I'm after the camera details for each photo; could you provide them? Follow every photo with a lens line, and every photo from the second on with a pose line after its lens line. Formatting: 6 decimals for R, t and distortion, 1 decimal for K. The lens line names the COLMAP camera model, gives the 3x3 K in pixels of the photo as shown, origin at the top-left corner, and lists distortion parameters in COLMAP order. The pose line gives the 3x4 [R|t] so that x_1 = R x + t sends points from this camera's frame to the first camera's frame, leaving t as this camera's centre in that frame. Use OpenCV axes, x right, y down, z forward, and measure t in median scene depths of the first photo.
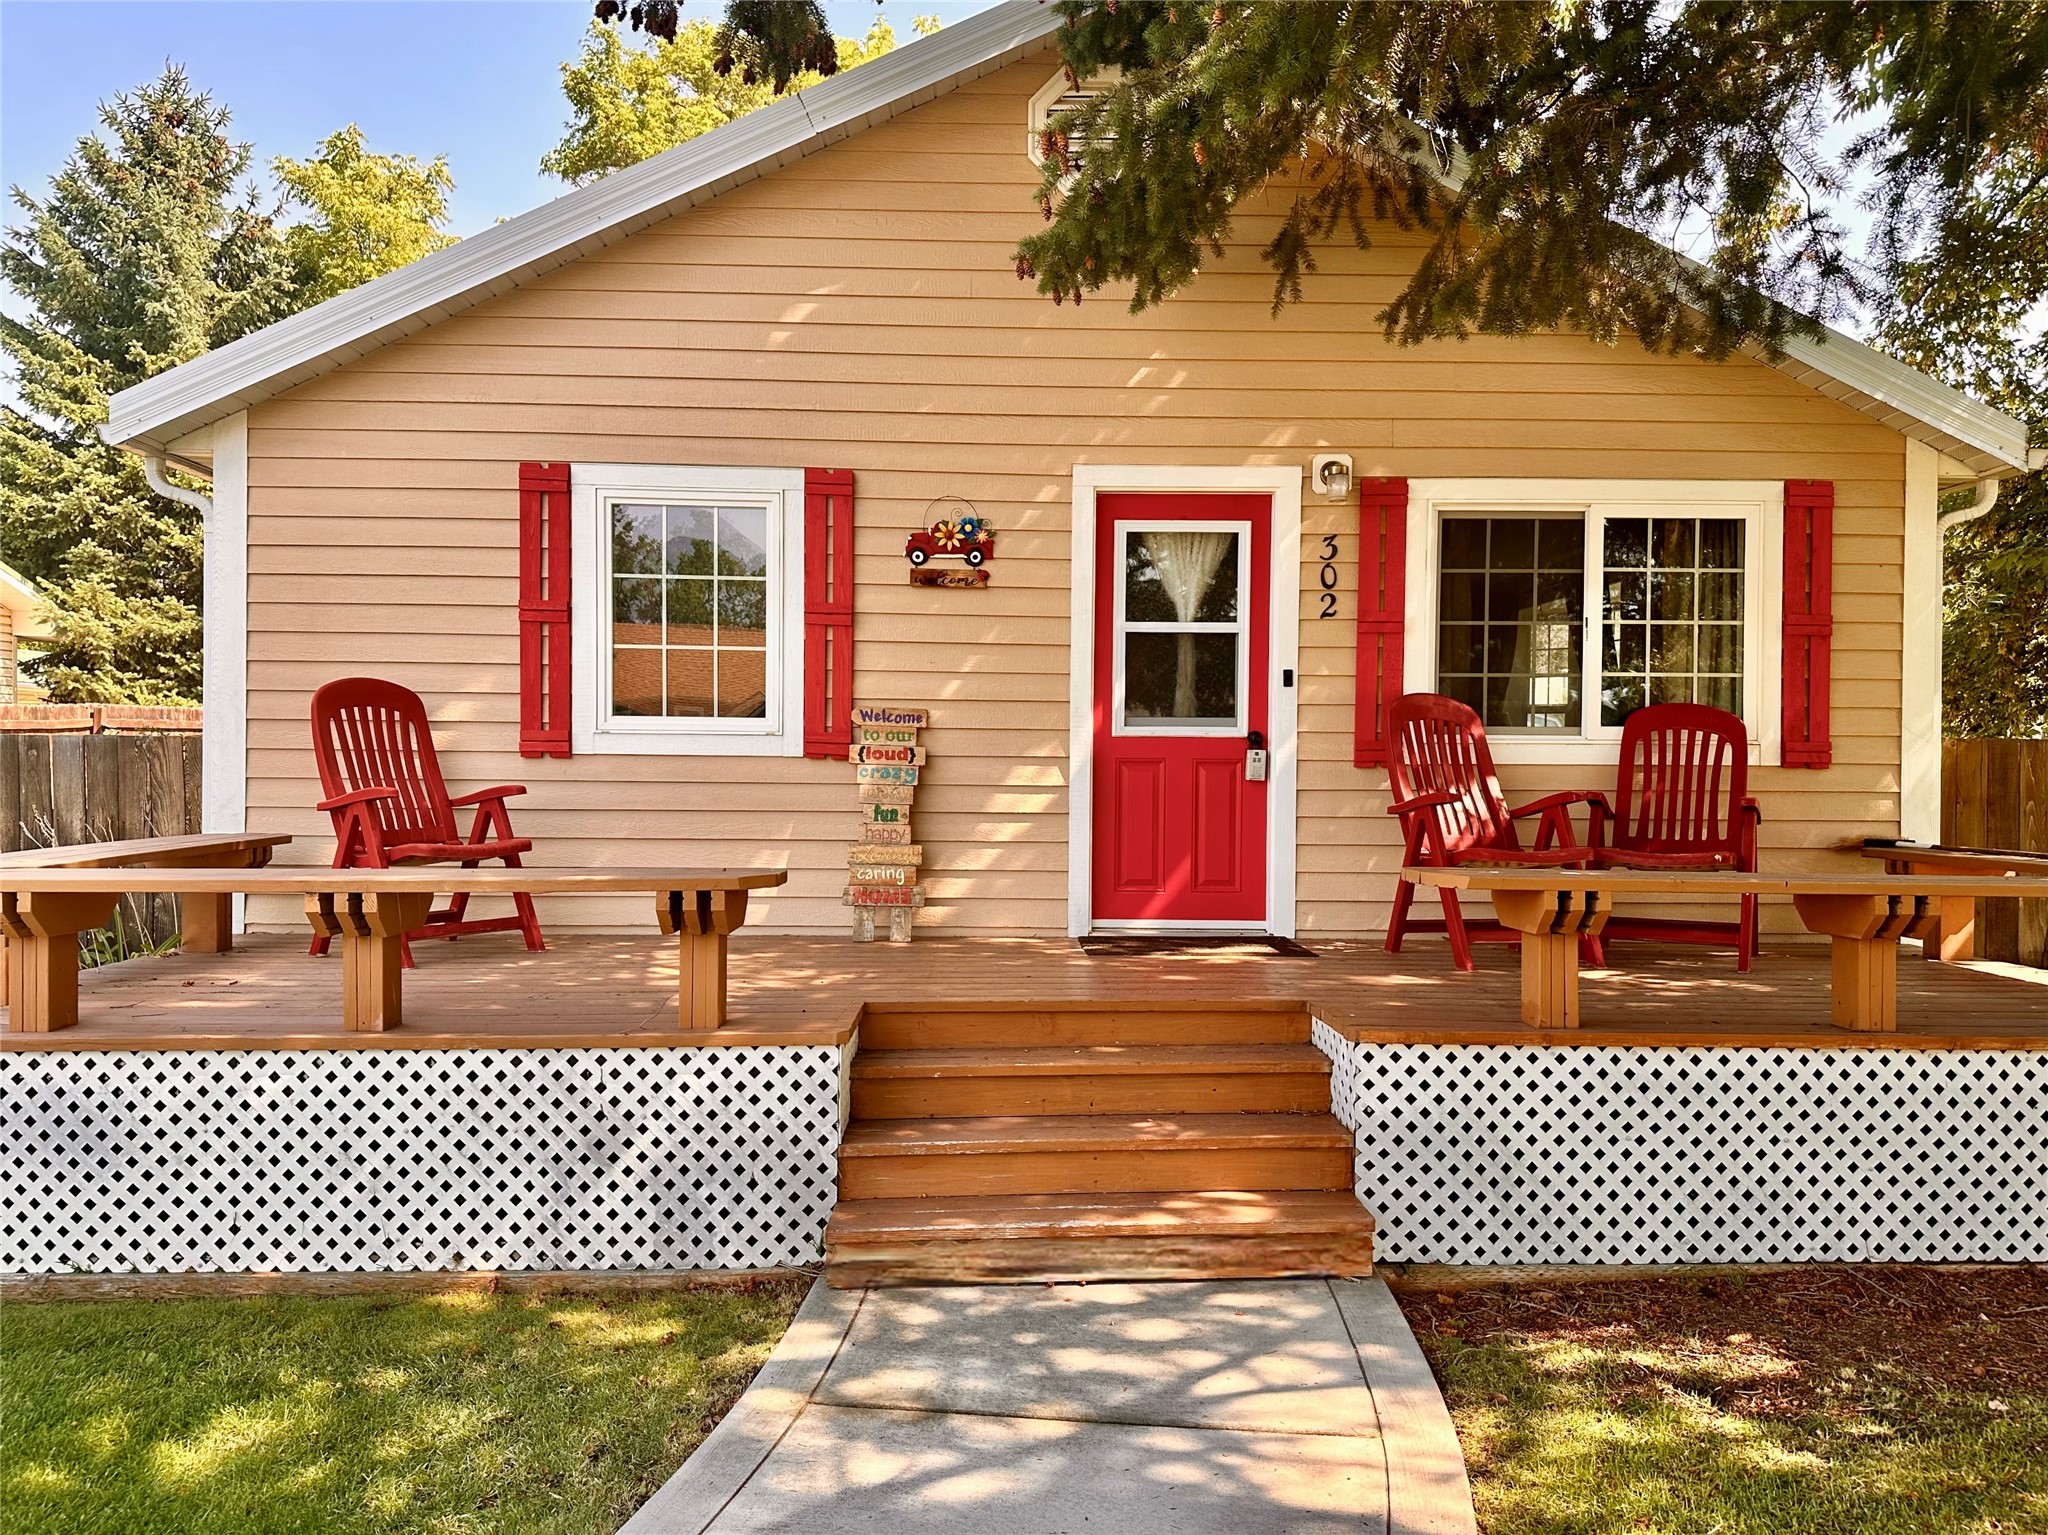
lens RADIAL K [[1386.0, 0, 1024.0], [0, 1386.0, 767.5], [0, 0, 1]] dist [0.108405, -0.128736]
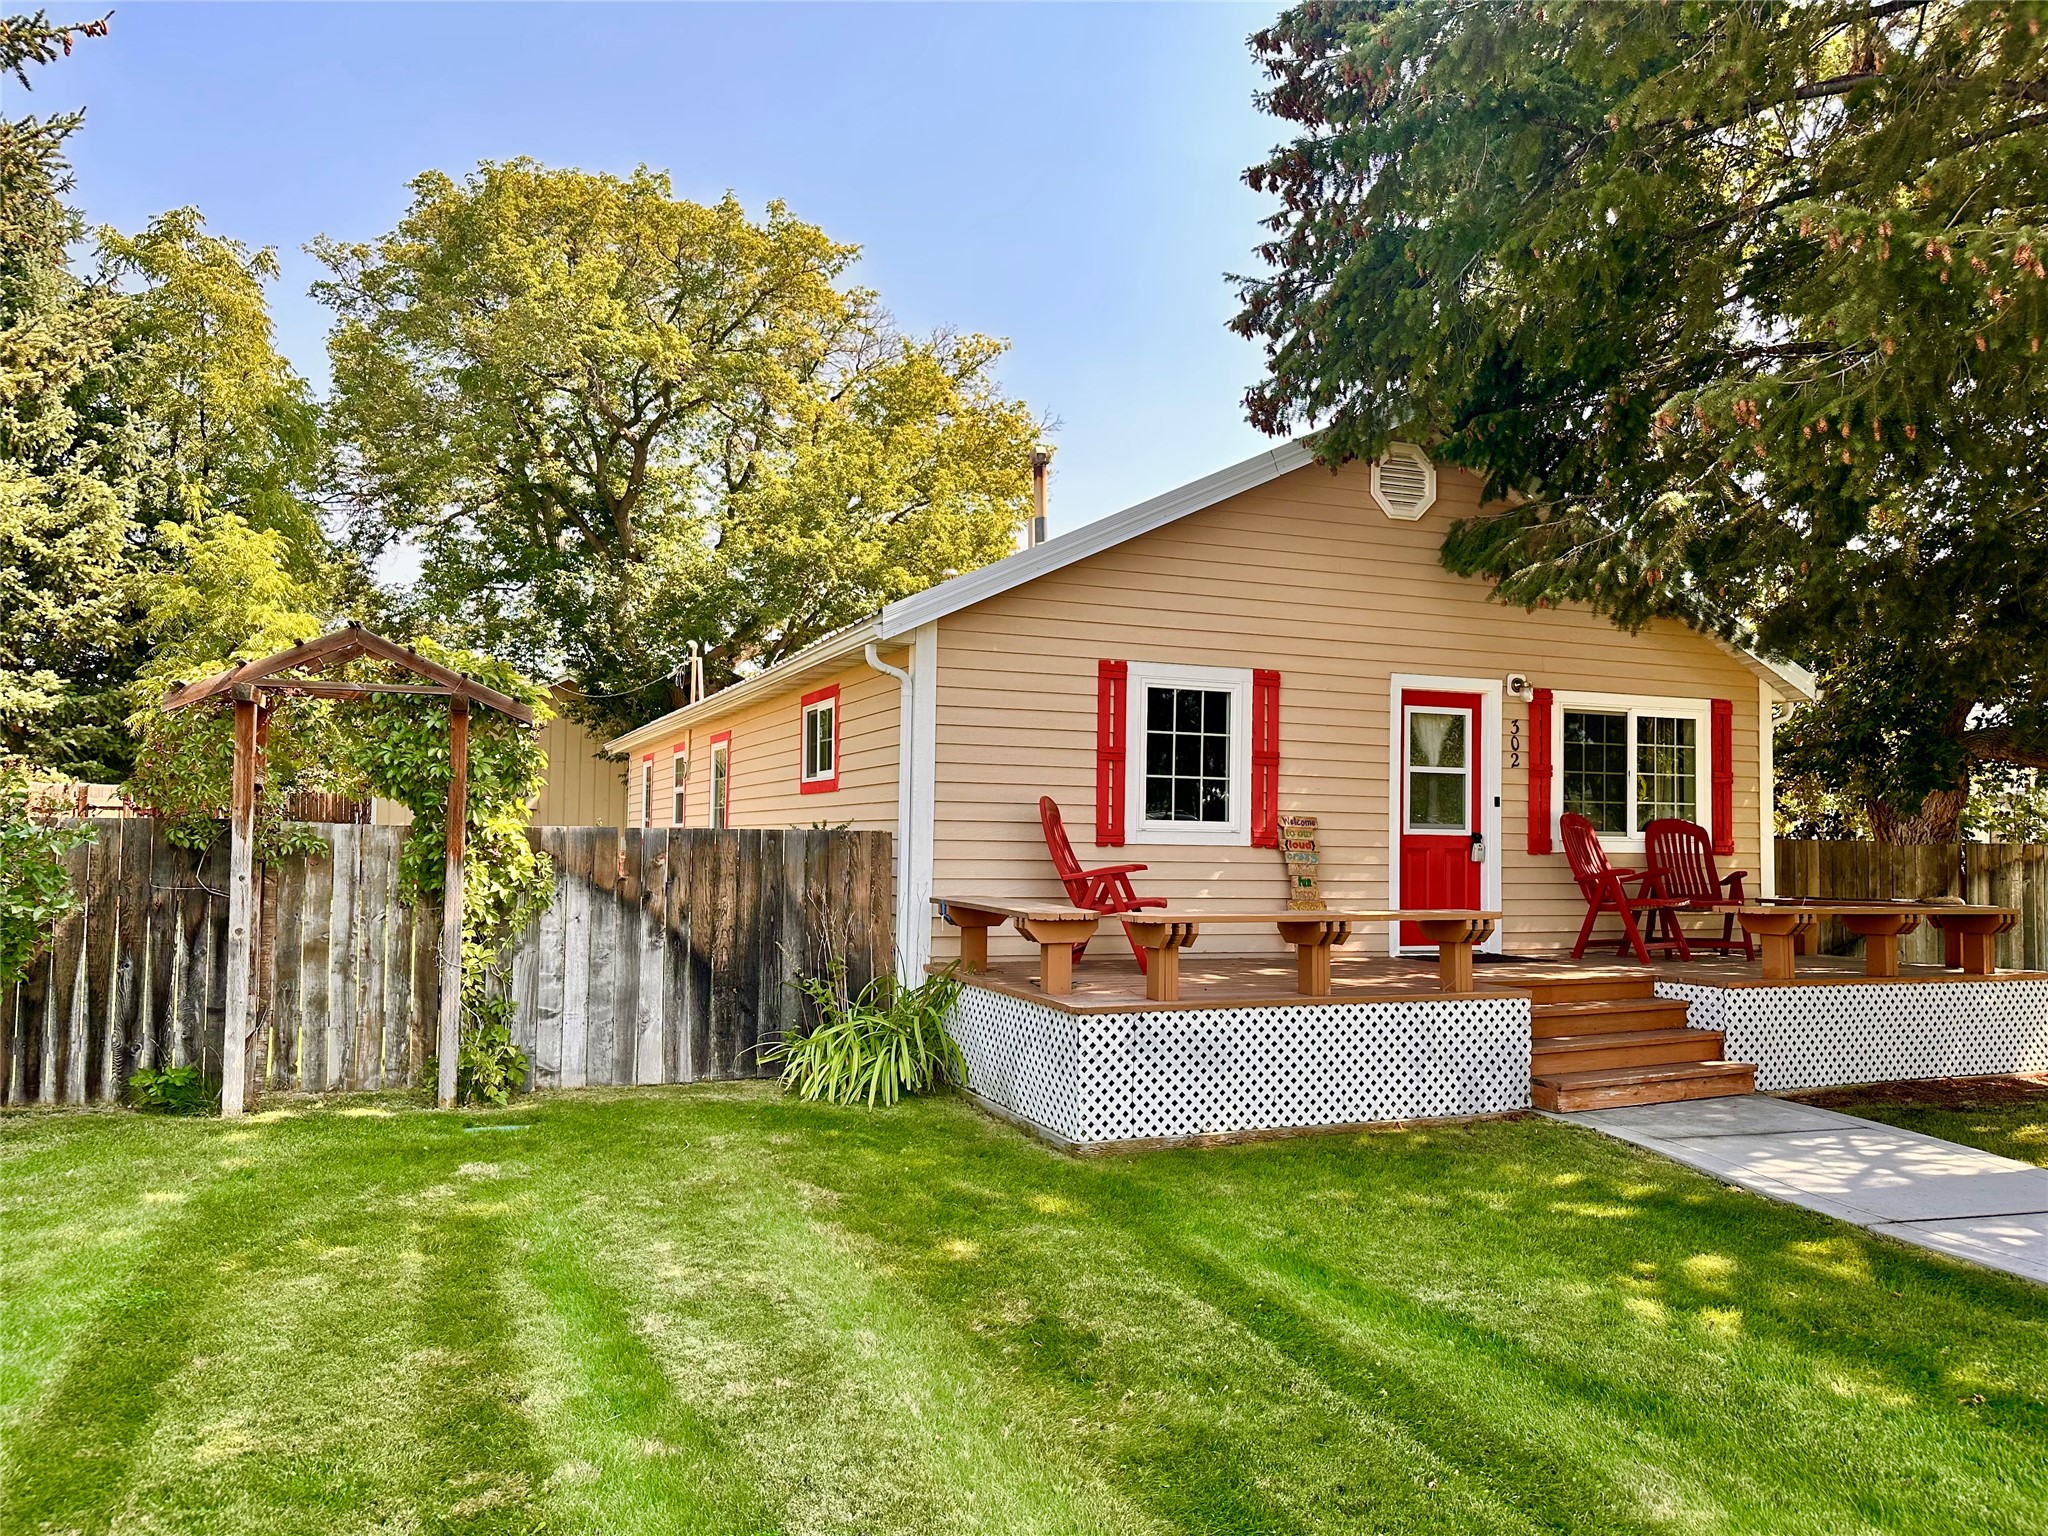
lens RADIAL K [[1382.9, 0, 986.6], [0, 1382.9, 761.8], [0, 0, 1]] dist [0.141424, -0.251170]
pose [[0.937576, 0.023467, 0.346986, -1.525681], [-0.003502, 0.998307, -0.058053, -0.016607], [-0.347761, 0.053214, 0.936072, -0.610472]]
